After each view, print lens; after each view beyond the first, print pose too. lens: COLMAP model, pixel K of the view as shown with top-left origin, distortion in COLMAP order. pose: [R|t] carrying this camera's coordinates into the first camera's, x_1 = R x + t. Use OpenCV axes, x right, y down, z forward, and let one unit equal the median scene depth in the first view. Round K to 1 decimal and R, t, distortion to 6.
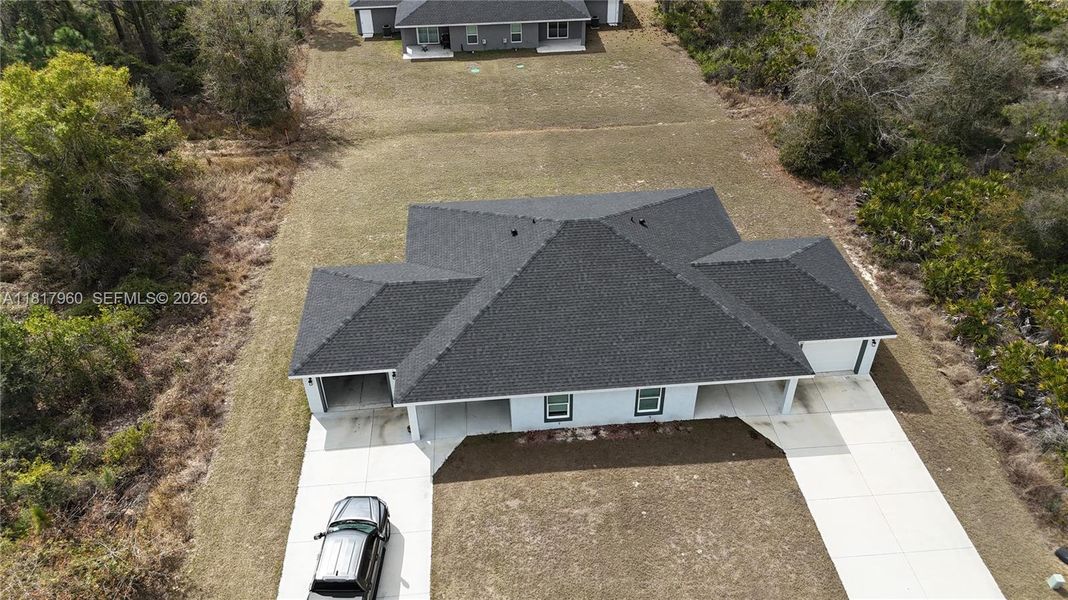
lens RADIAL K [[787.1, 0, 534.0], [0, 787.1, 300.0], [0, 0, 1]] dist [0.095352, -0.121493]
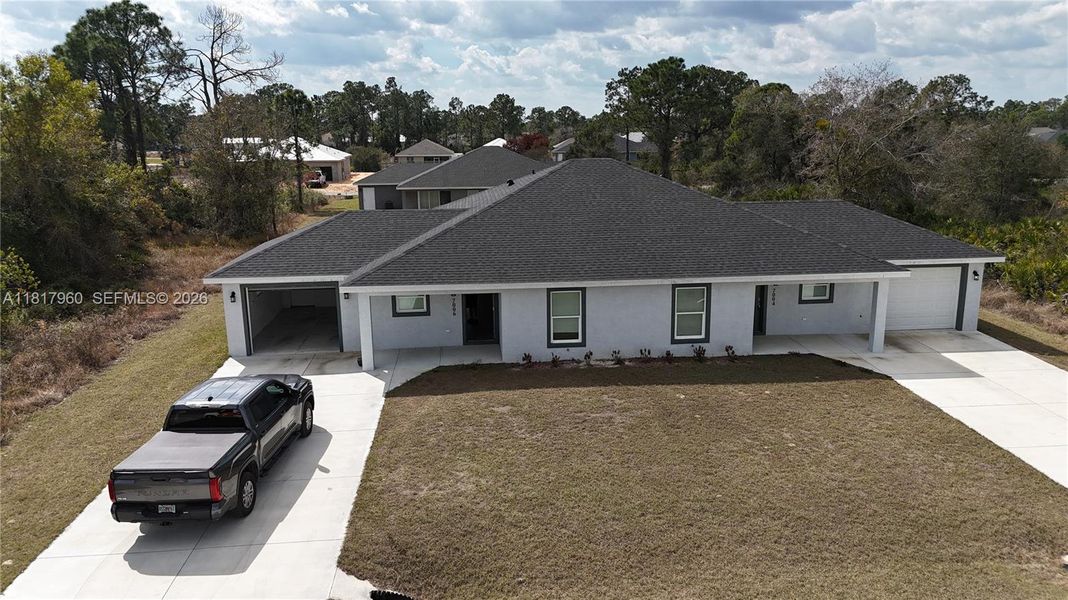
lens RADIAL K [[787.1, 0, 534.0], [0, 787.1, 300.0], [0, 0, 1]] dist [0.095352, -0.121493]
pose [[0.999995, 0.002443, -0.001790, 0.002069], [-0.002971, 0.906410, -0.422389, 0.422285], [0.000590, 0.422392, 0.906413, 0.326047]]
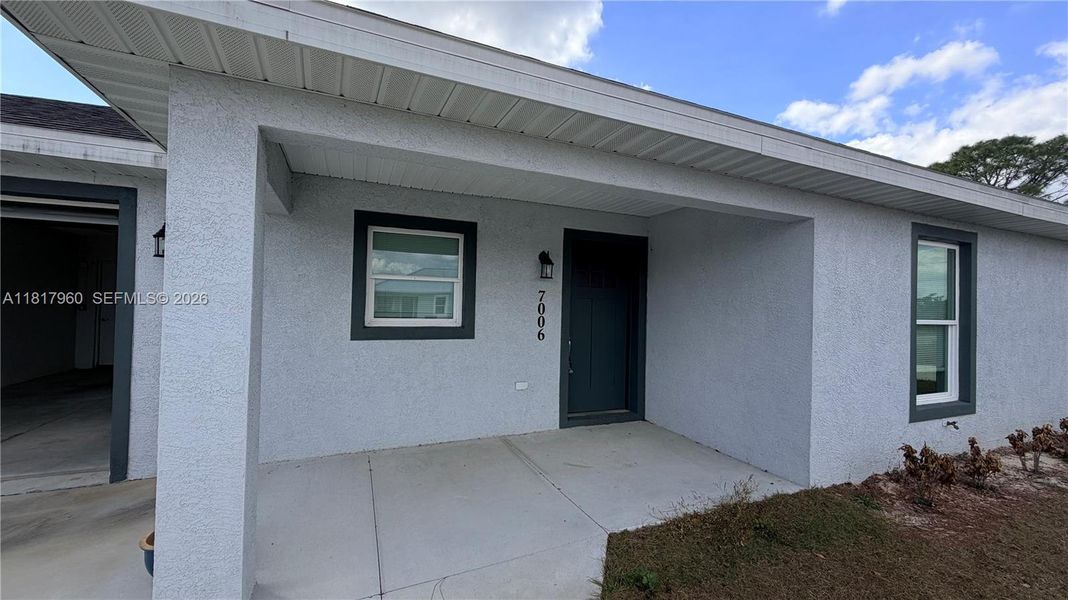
lens RADIAL K [[426.8, 0, 531.1], [0, 426.8, 299.2], [0, 0, 1]] dist [0.001062, 0.000319]
pose [[0.951980, 0.042574, 0.303185, -0.125997], [0.153996, 0.789307, -0.594374, 0.183515], [-0.264611, 0.612521, 0.744848, 0.919998]]
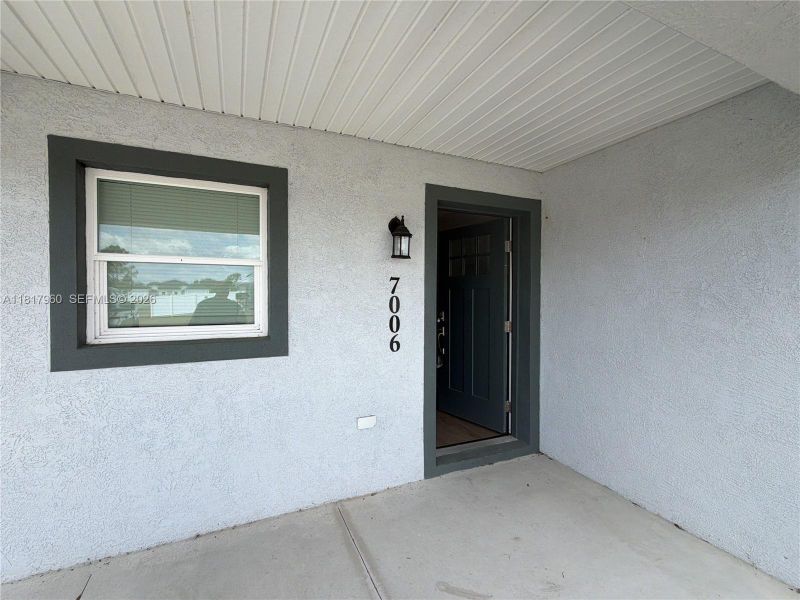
lens RADIAL K [[364.7, 0, 399.7], [0, 364.7, 301.4], [0, 0, 1]] dist [0.000310, 0.000508]
pose [[0.944895, 0.012332, 0.327140, -0.104255], [0.184631, 0.805130, -0.563628, 0.146333], [-0.270341, 0.592970, 0.758487, 0.966104]]
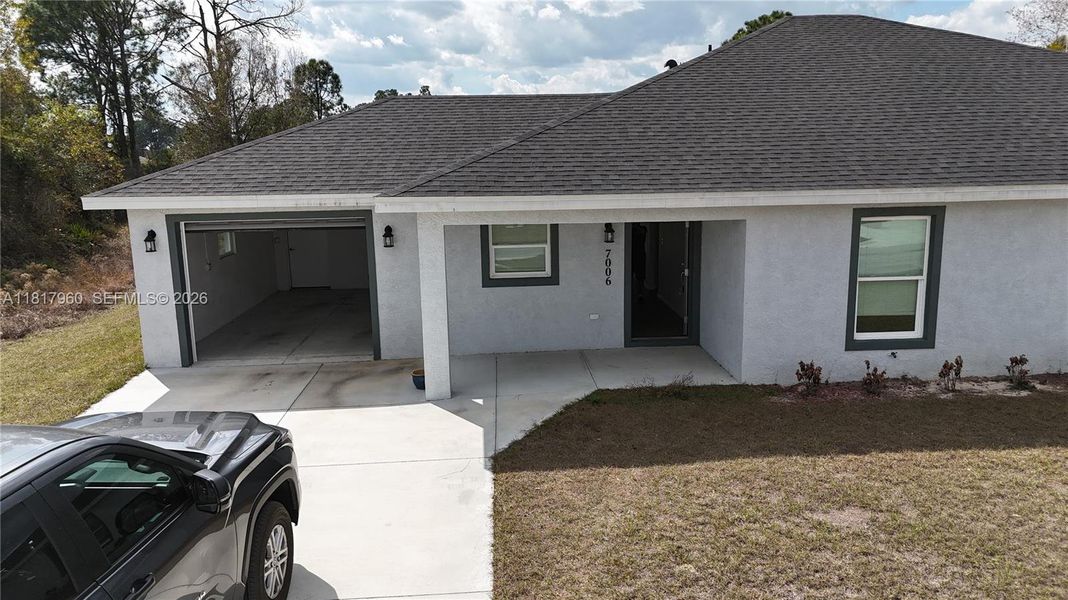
lens RADIAL K [[787.1, 0, 534.0], [0, 787.1, 300.0], [0, 0, 1]] dist [0.095352, -0.121493]
pose [[0.999310, 0.002241, -0.037066, -0.099439], [-0.018710, 0.892604, -0.450453, 0.283613], [0.032076, 0.450836, 0.892031, 0.705380]]
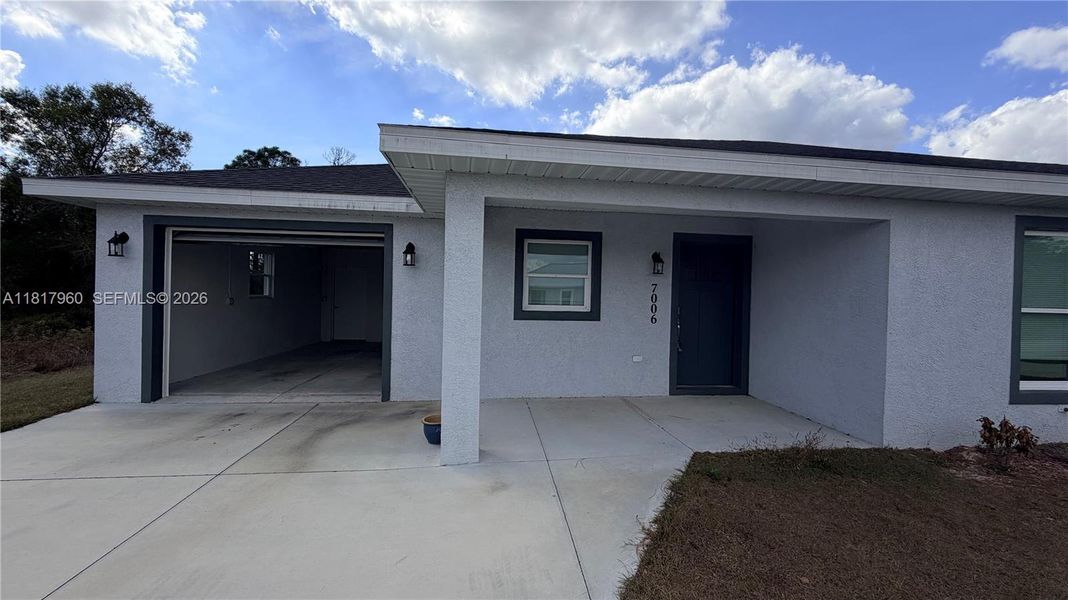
lens RADIAL K [[426.8, 0, 531.1], [0, 426.8, 299.2], [0, 0, 1]] dist [0.001062, 0.000319]
pose [[0.999090, 0.038004, 0.019338, -0.134201], [-0.018726, 0.798478, -0.601733, 0.210769], [-0.038309, 0.600824, 0.798463, 0.886571]]
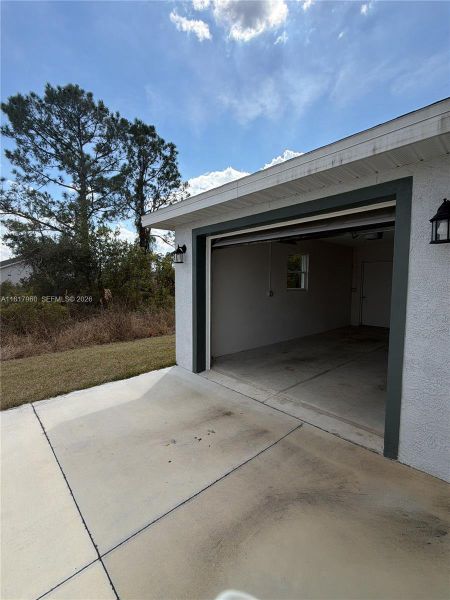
lens RADIAL K [[273.5, 0, 224.7], [0, 273.5, 301.2], [0, 0, 1]] dist [0.000310, 0.000508]
pose [[0.598696, 0.079336, -0.797038, -0.159561], [-0.498431, 0.815848, -0.293189, 0.150985], [0.627001, 0.572799, 0.527988, 0.961244]]
